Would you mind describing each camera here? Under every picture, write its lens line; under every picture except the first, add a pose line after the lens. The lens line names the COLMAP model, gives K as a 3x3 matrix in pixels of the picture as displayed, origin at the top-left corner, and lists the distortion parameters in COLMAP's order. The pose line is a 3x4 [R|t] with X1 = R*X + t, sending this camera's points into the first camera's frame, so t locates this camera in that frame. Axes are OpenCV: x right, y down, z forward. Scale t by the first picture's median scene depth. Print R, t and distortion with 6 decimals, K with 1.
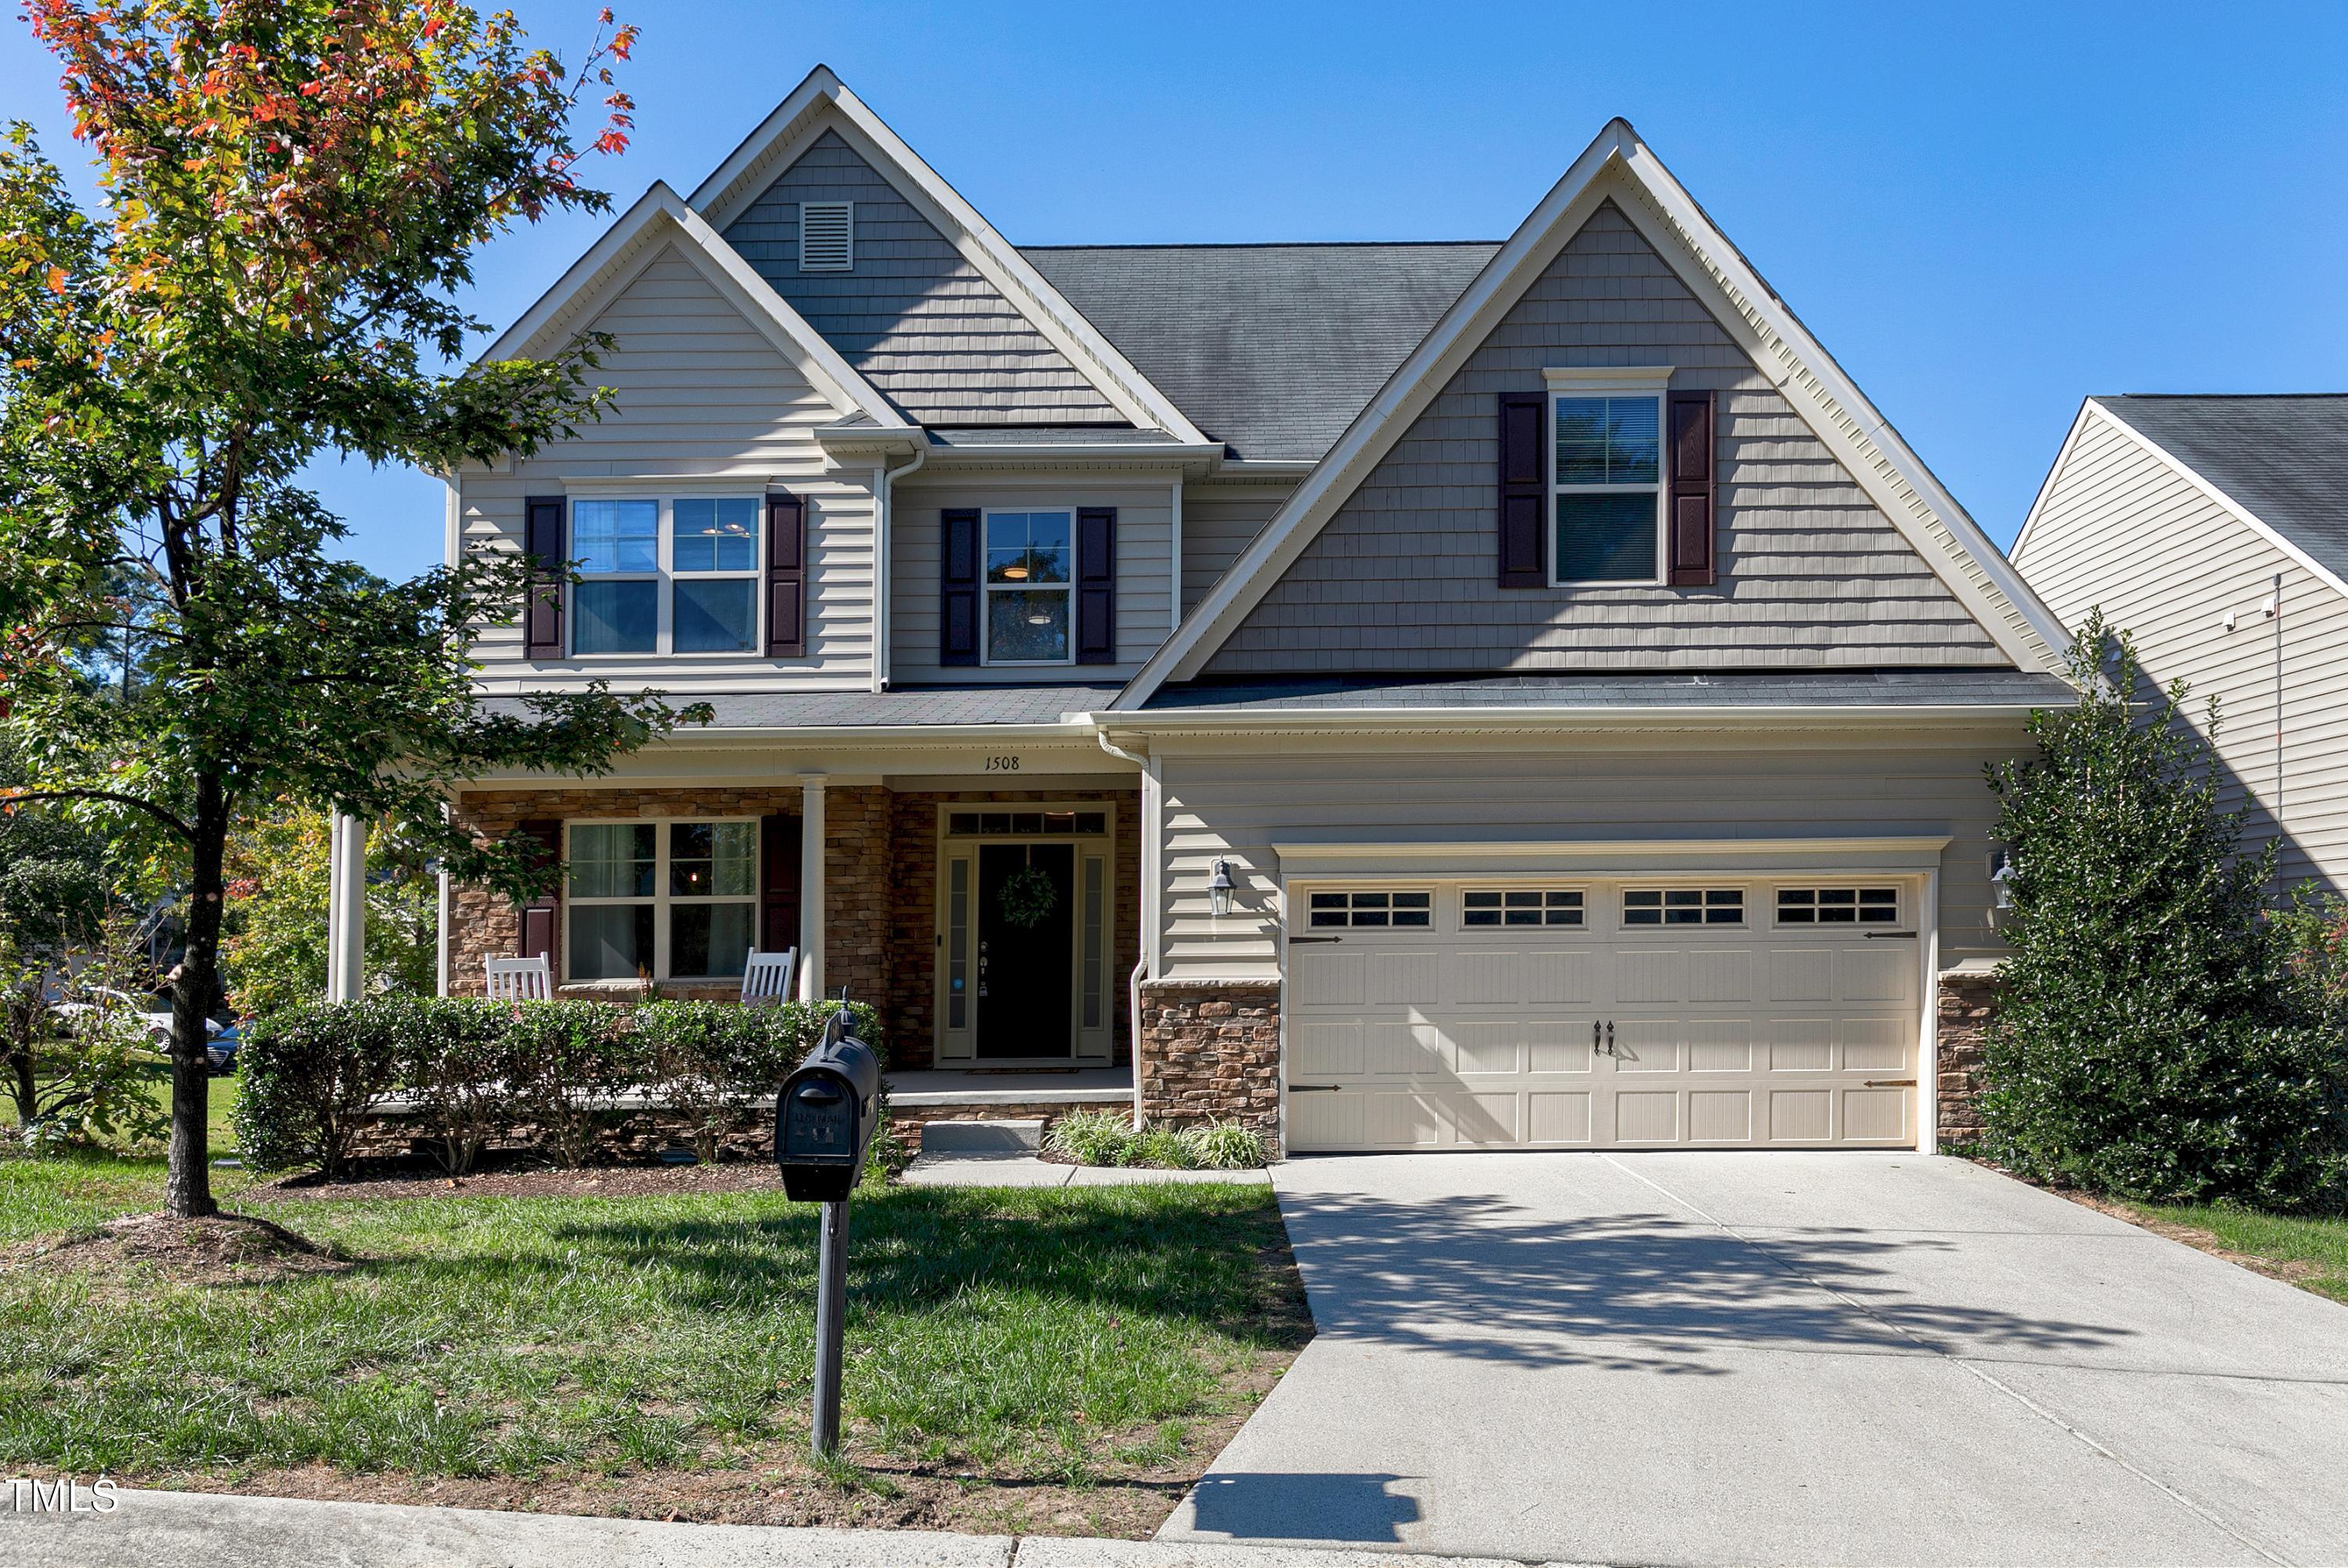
lens RADIAL K [[1758.6, 0, 1174.0], [0, 1758.6, 783.9], [0, 0, 1]] dist [0.004291, -0.000966]
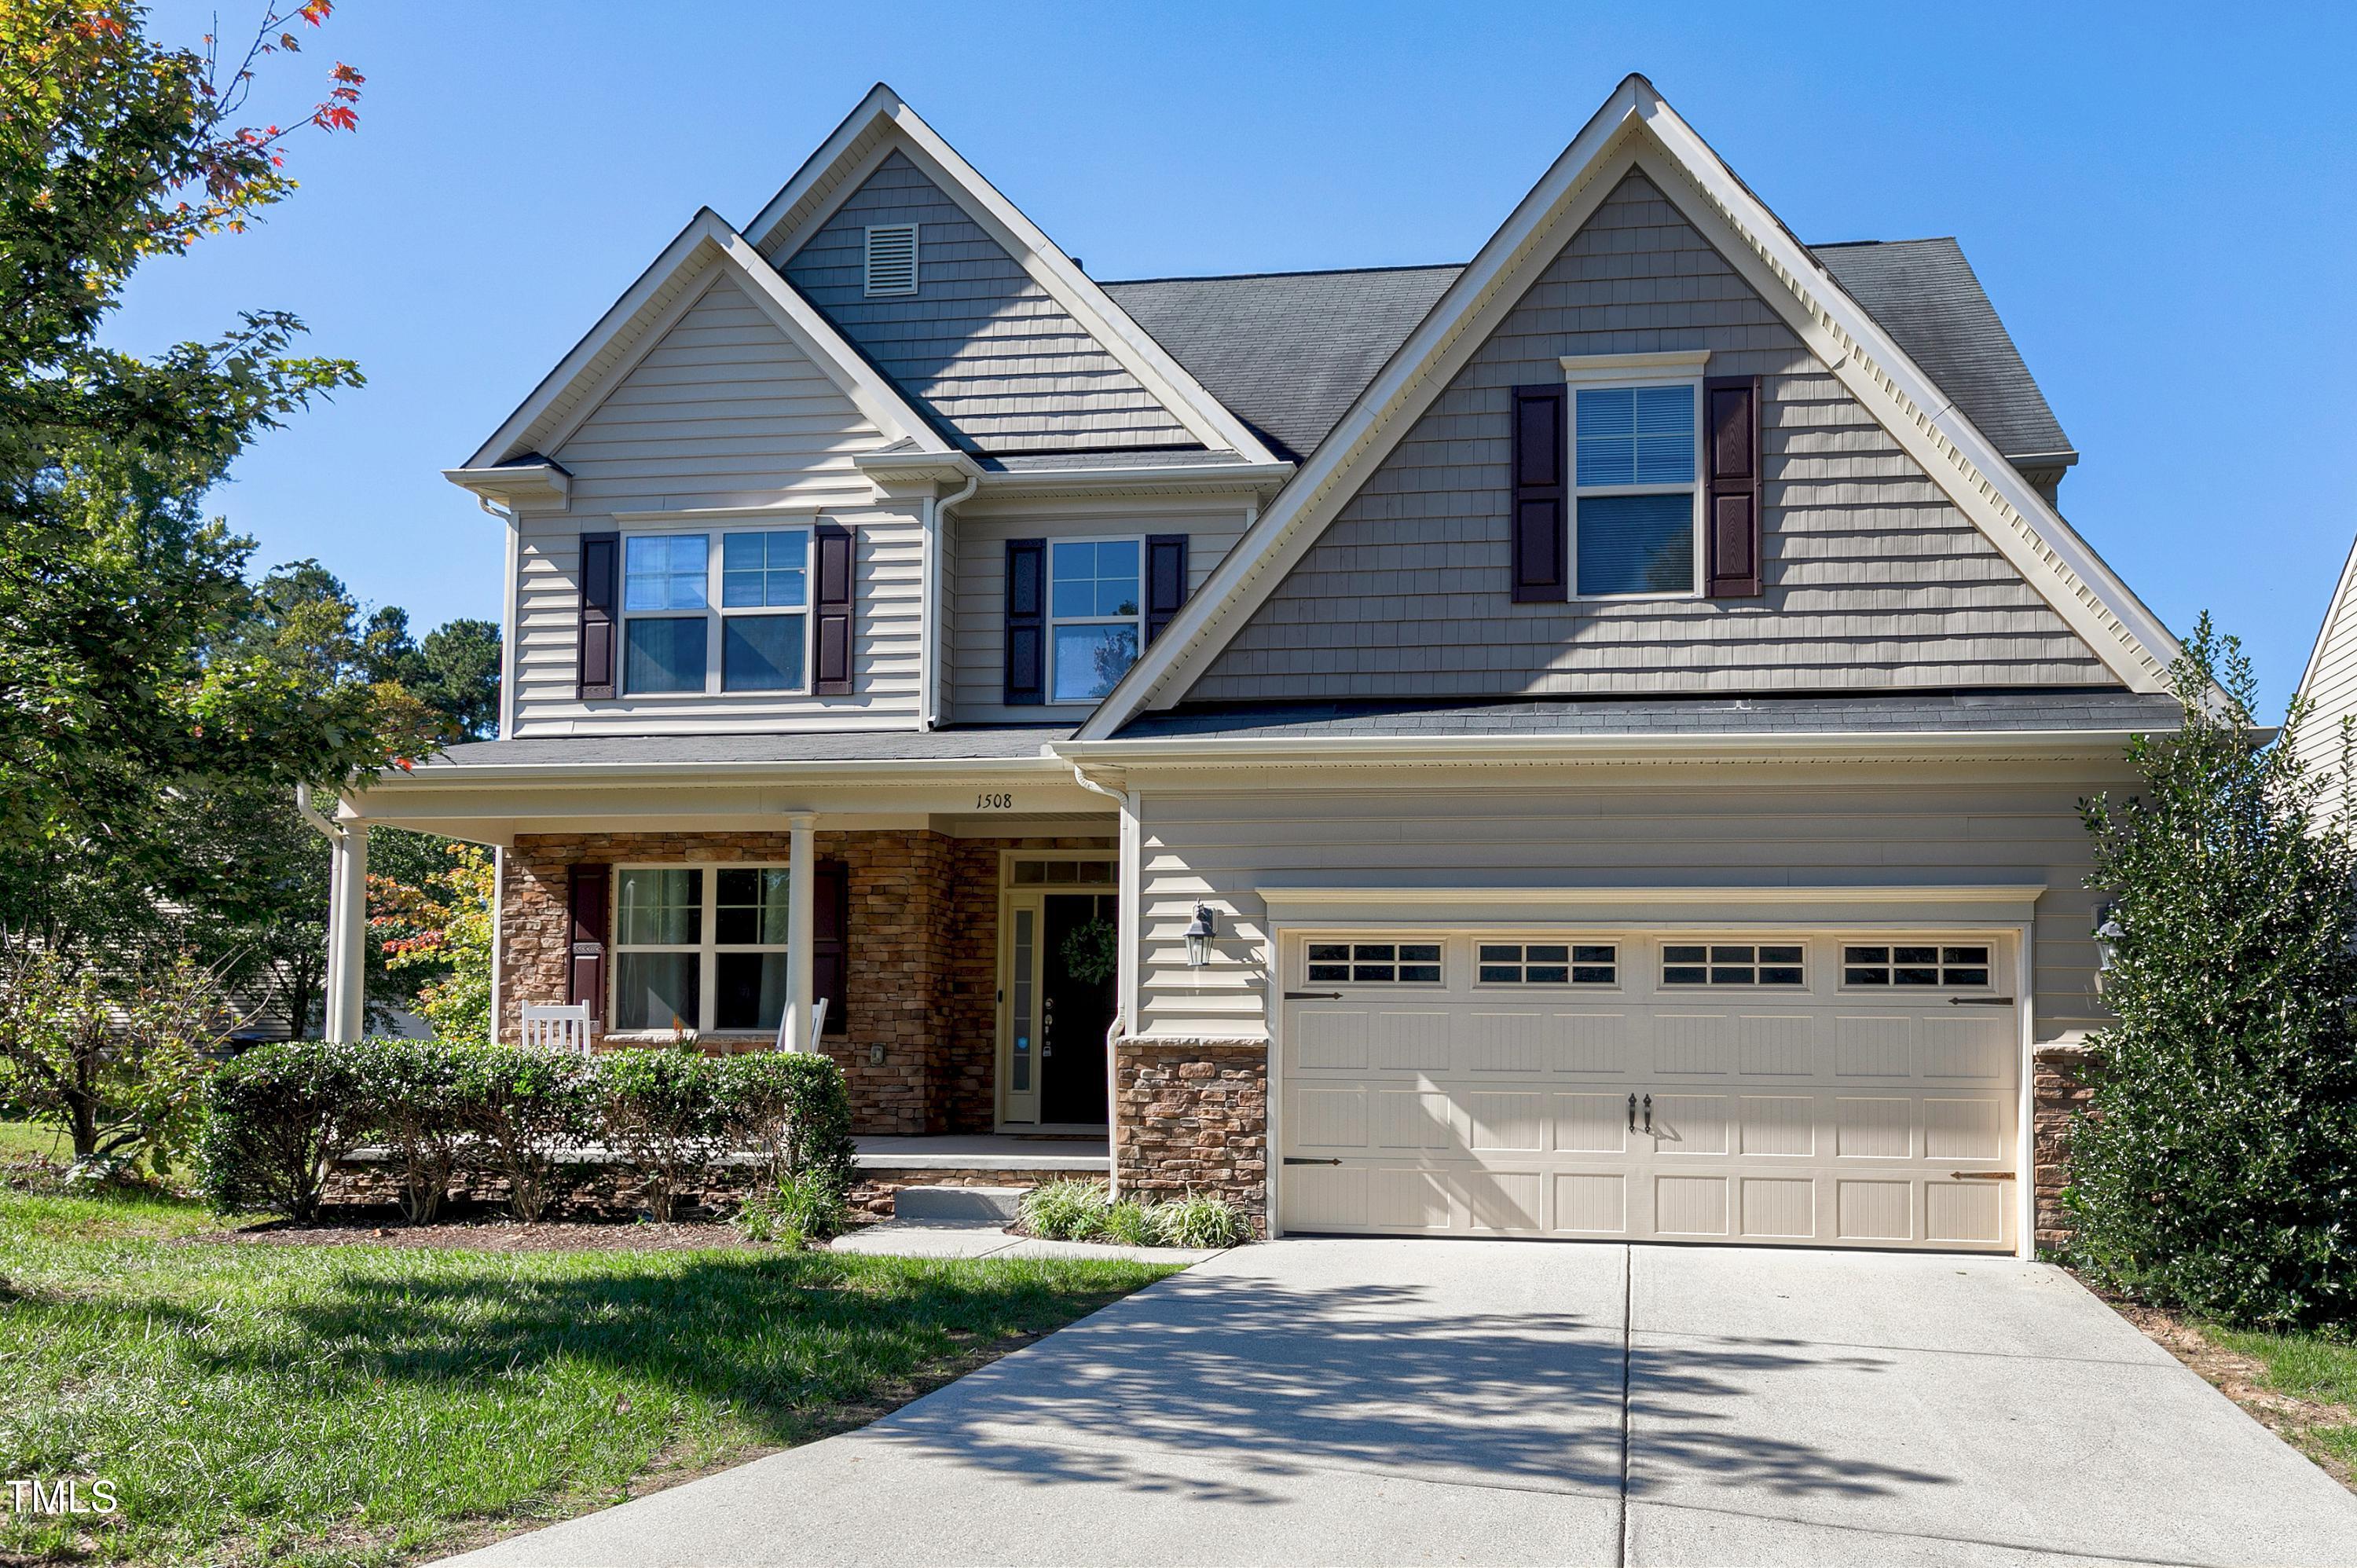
lens RADIAL K [[1834.0, 0, 1178.2], [0, 1834.0, 783.8], [0, 0, 1]] dist [0.003660, -0.005371]
pose [[0.989707, 0.000294, -0.143105, 0.147521], [-0.005316, 0.999383, -0.034709, 0.013216], [0.143007, 0.035112, 0.989099, 0.057334]]
